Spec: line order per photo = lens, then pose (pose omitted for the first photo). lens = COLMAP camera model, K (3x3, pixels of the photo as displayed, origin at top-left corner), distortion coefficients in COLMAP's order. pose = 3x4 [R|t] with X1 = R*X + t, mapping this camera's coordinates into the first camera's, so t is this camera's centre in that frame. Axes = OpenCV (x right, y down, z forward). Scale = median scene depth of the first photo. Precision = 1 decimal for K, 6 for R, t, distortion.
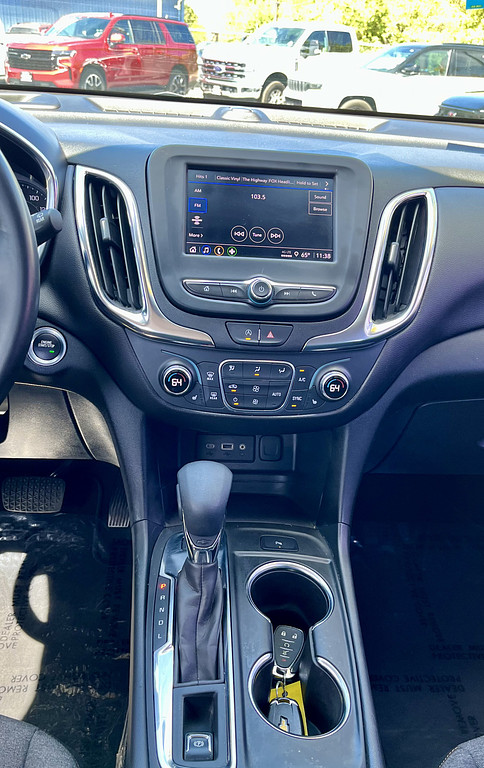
lens RADIAL K [[547.6, 0, 247.0], [0, 547.6, 416.7], [0, 0, 1]] dist [0.031215, -0.034850]
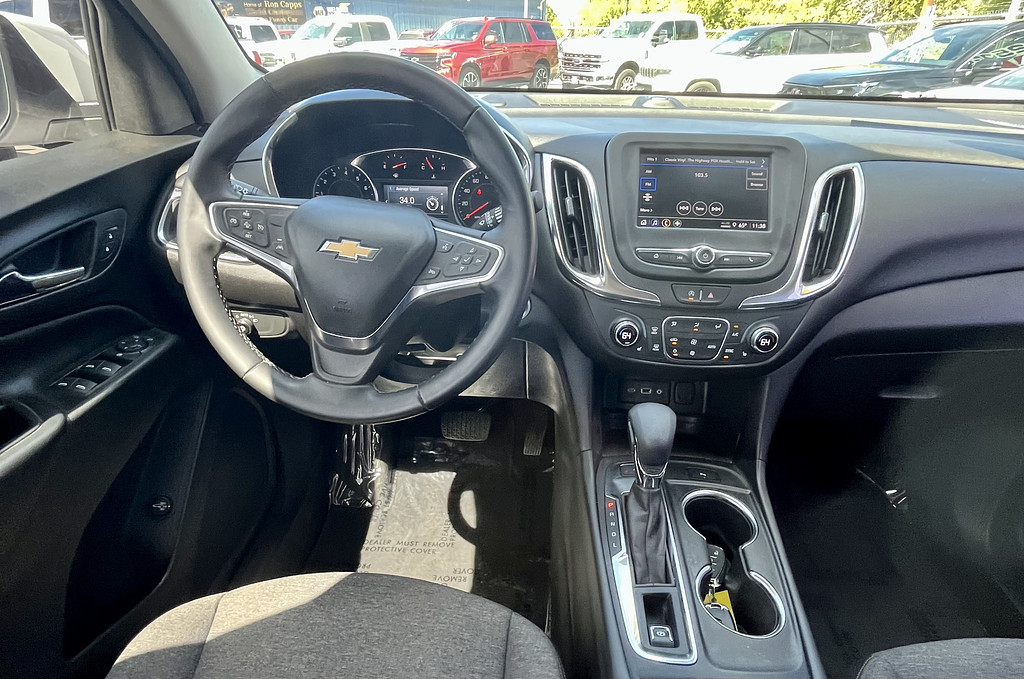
lens RADIAL K [[470.2, 0, 517.1], [0, 470.2, 382.4], [0, 0, 1]] dist [-0.000306, 0.001324]
pose [[0.992220, 0.024437, -0.122079, -0.224768], [-0.019923, 0.999077, 0.038063, 0.004019], [0.122896, -0.035335, 0.991790, -0.038620]]
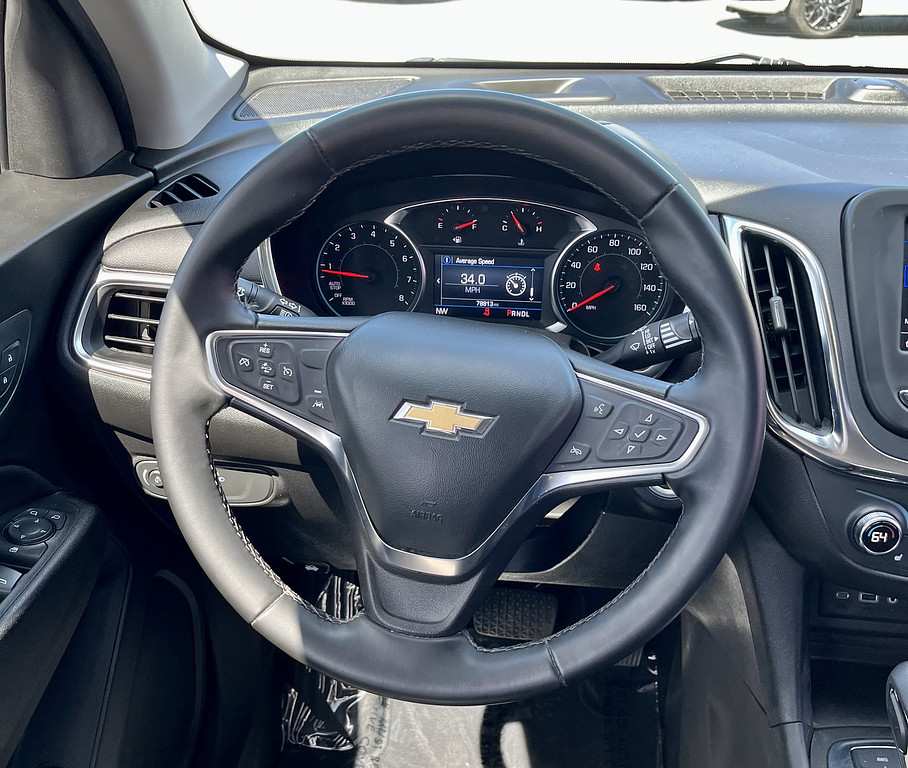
lens RADIAL K [[779.4, 0, 448.9], [0, 779.4, 421.4], [0, 0, 1]] dist [0.020491, -0.002117]
pose [[0.986804, 0.033484, -0.158421, -0.483936], [-0.031150, 0.999367, 0.017193, -0.197589], [0.158896, -0.012032, 0.987222, -0.048316]]
